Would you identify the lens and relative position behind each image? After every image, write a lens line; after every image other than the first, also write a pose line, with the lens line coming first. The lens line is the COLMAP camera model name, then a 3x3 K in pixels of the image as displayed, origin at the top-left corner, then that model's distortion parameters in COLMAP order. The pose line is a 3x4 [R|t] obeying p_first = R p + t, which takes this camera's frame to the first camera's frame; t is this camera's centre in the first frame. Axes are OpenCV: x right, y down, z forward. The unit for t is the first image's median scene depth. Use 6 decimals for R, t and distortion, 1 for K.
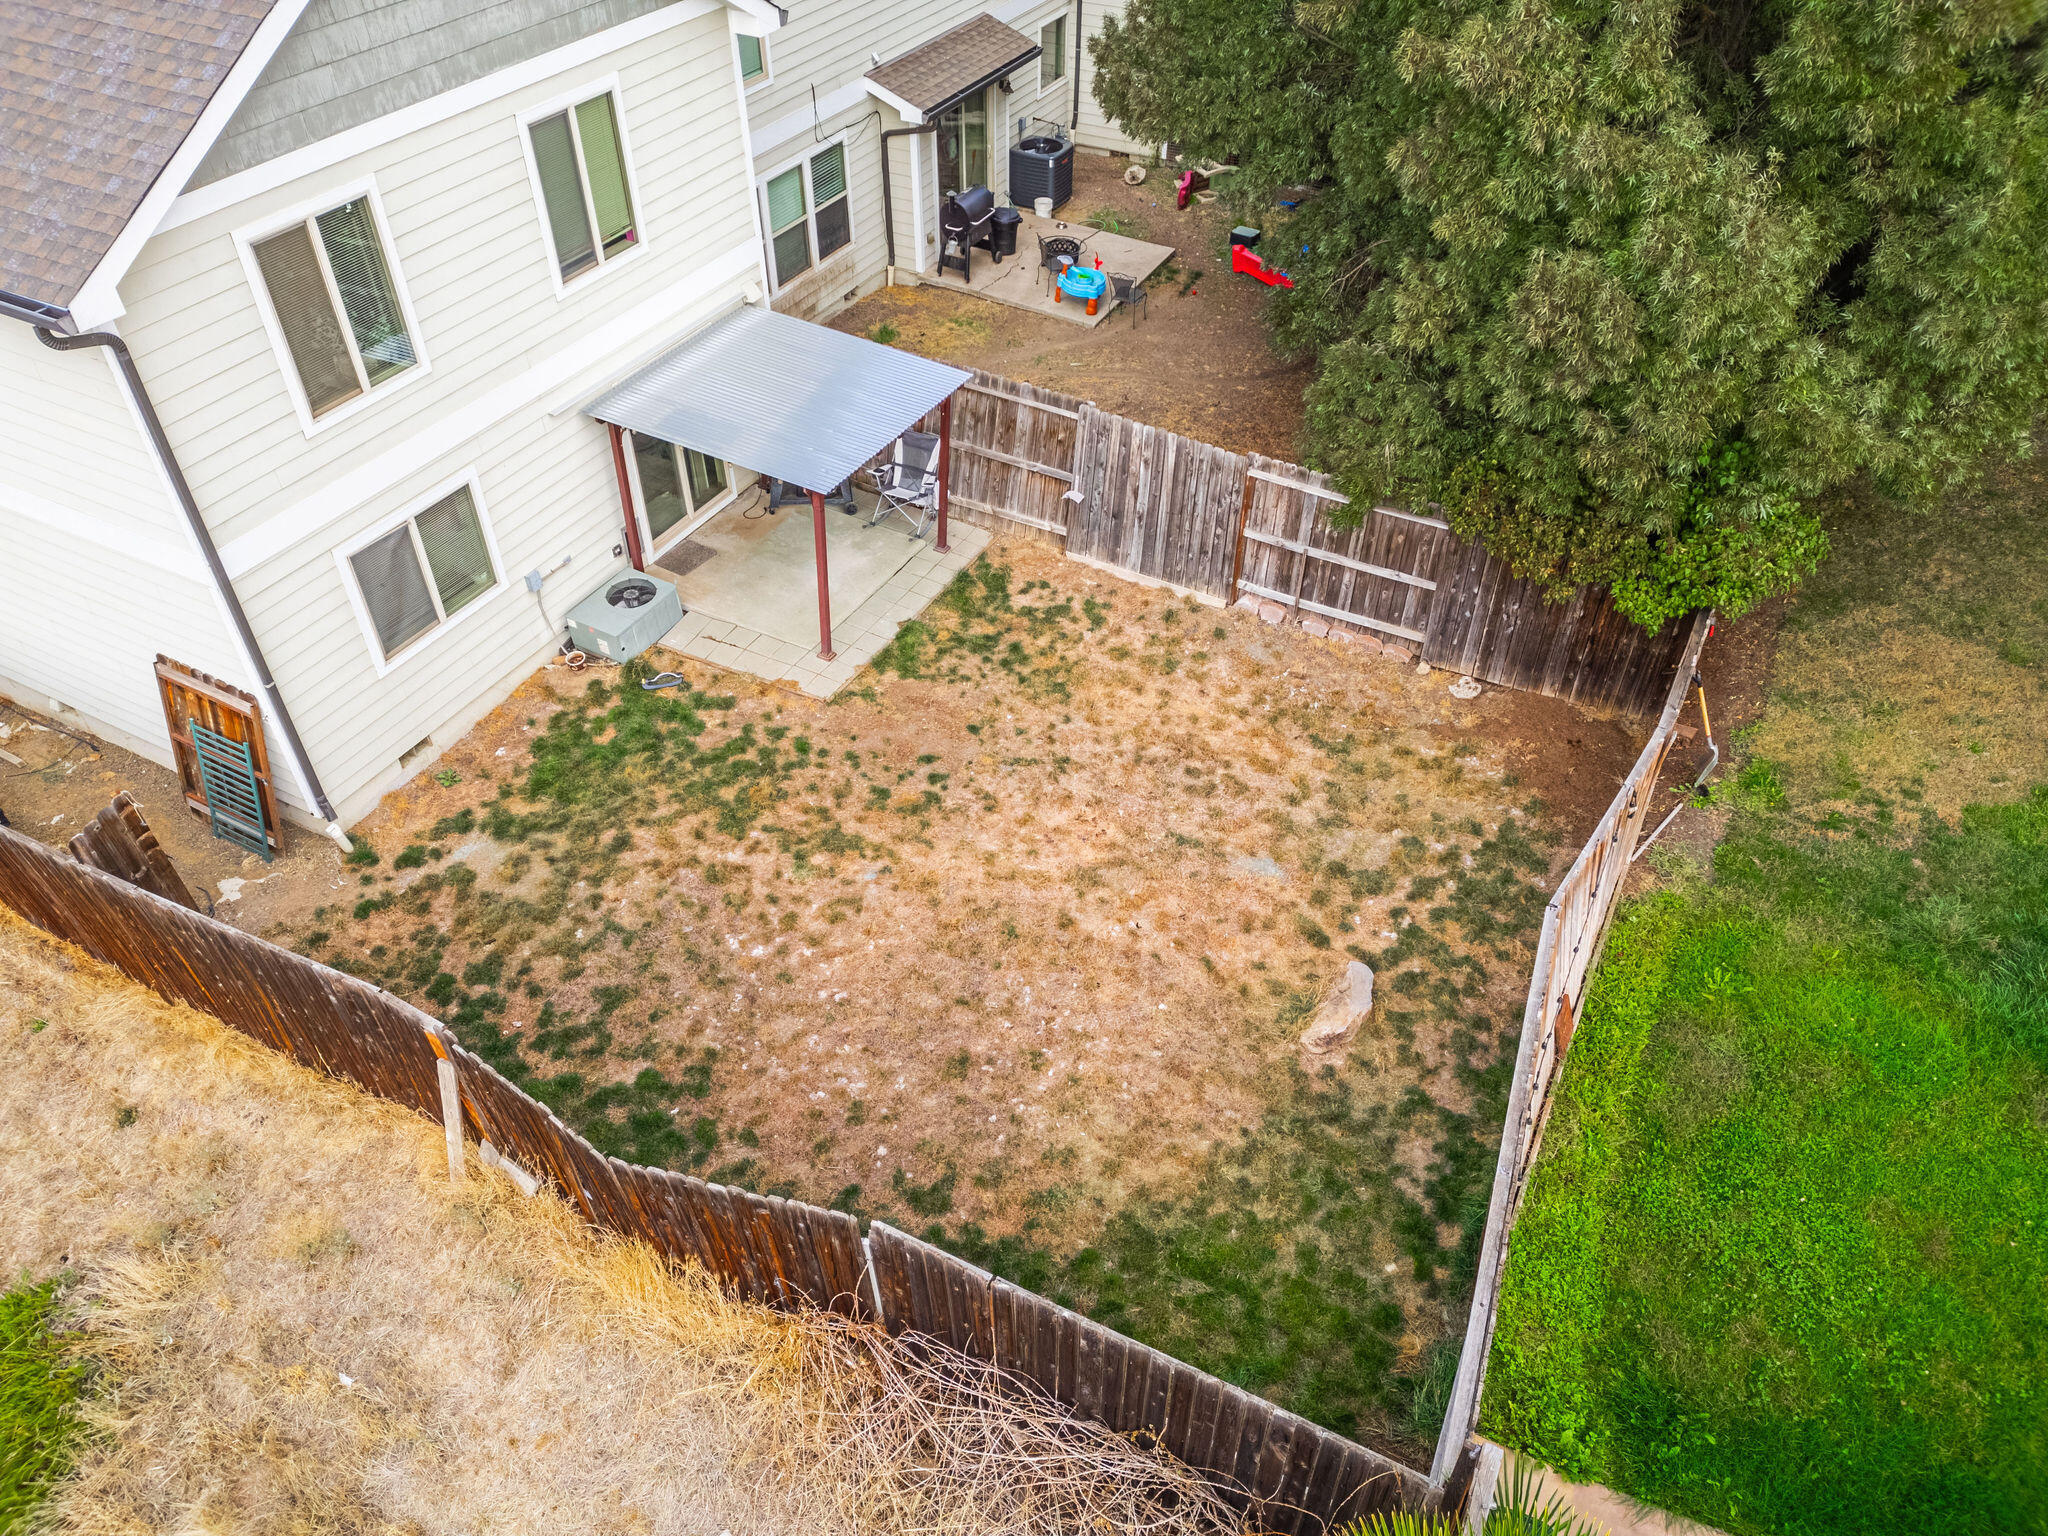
lens RADIAL K [[1448.3, 0, 1024.0], [0, 1448.3, 768.0], [0, 0, 1]] dist [0.106387, -0.106588]
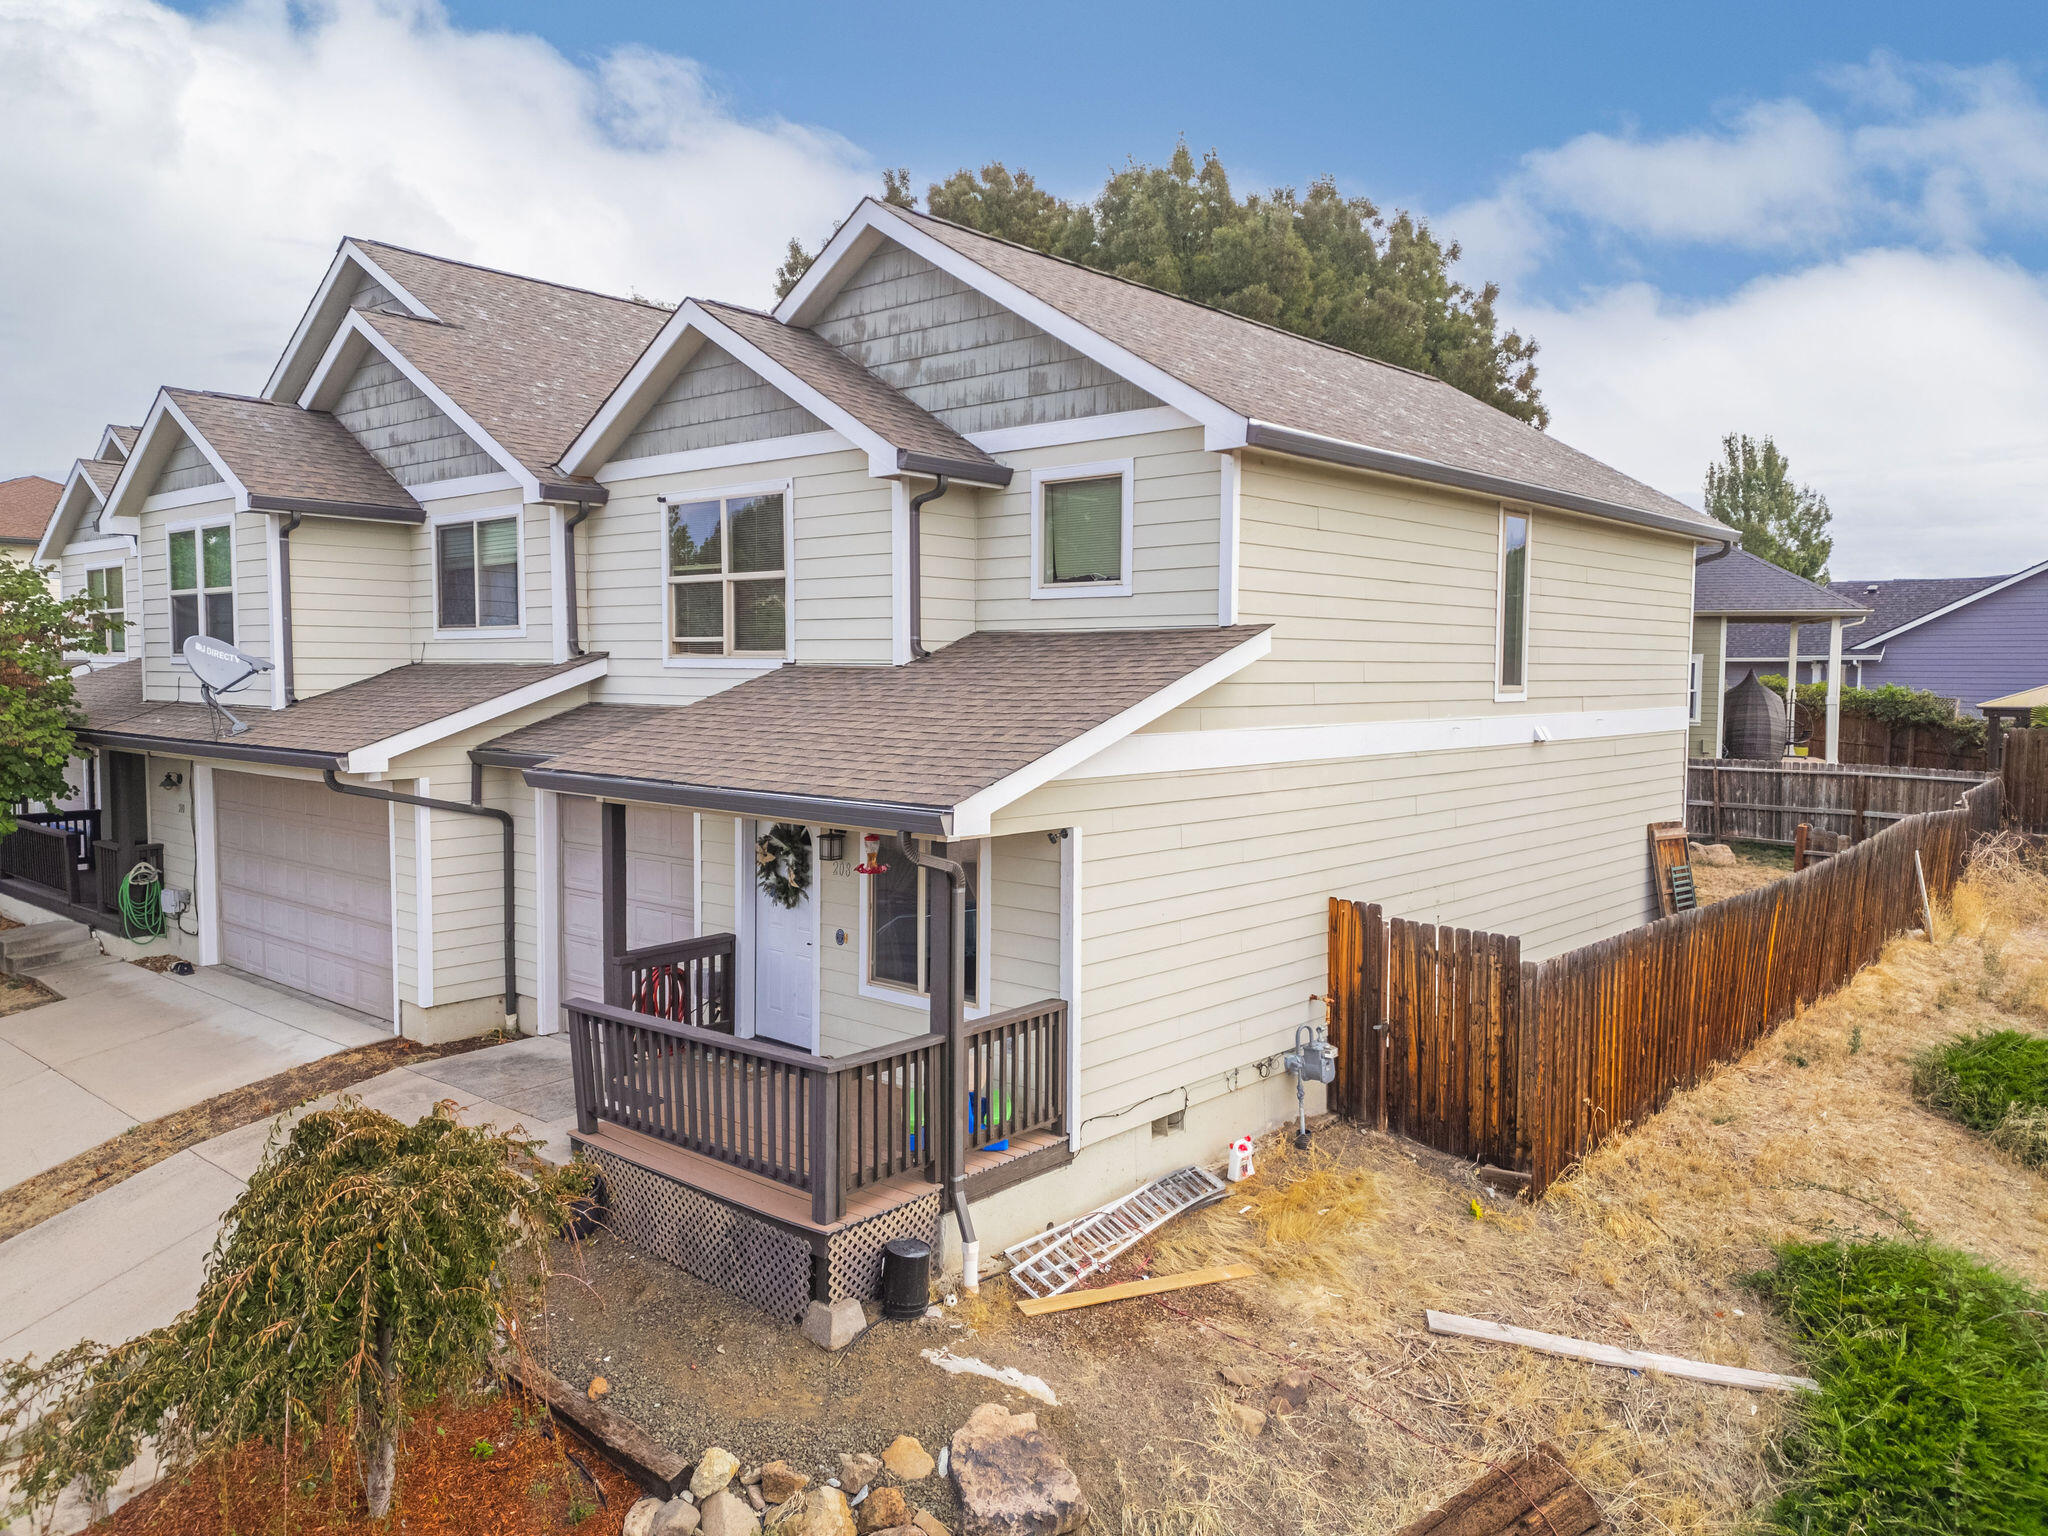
lens RADIAL K [[1459.6, 0, 1024.2], [0, 1459.6, 757.0], [0, 0, 1]] dist [0.088261, -0.095599]
pose [[0.236953, -0.058859, 0.969737, -1.733619], [0.644691, 0.756249, -0.111628, -0.291772], [-0.726792, 0.651631, 0.217141, 0.915586]]
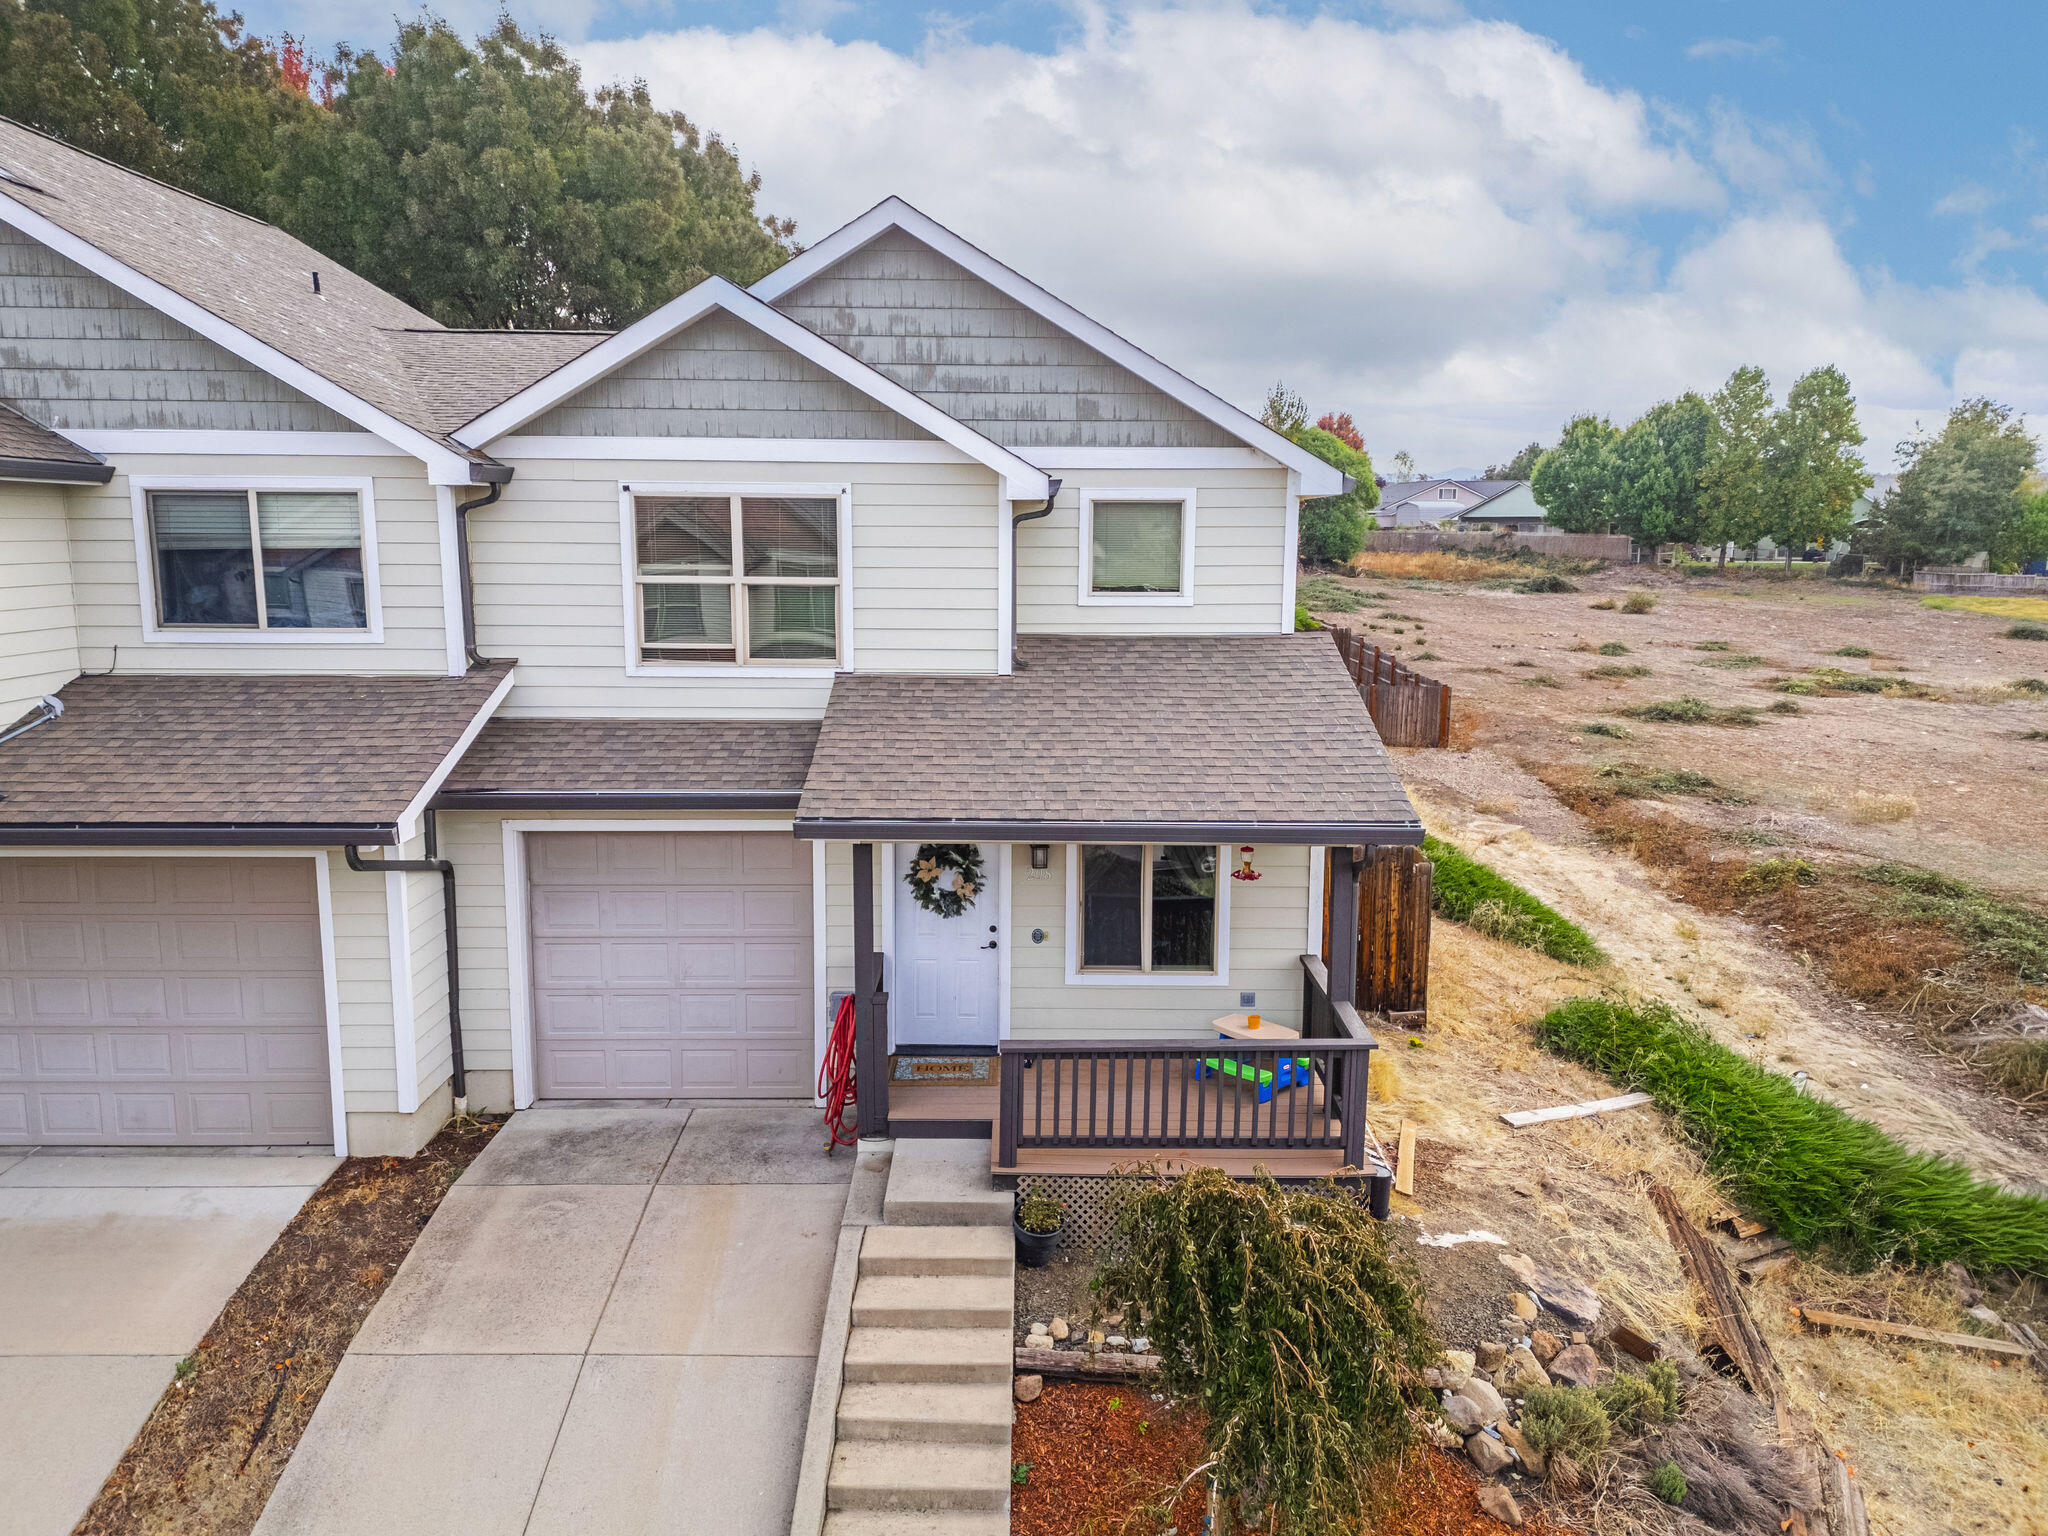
lens RADIAL K [[1459.6, 0, 1024.2], [0, 1459.6, 757.0], [0, 0, 1]] dist [0.088261, -0.095599]
pose [[-0.470992, -0.137793, 0.871309, -1.720387], [0.585020, 0.690478, 0.425432, -0.775999], [-0.660241, 0.710108, -0.244598, 1.333237]]
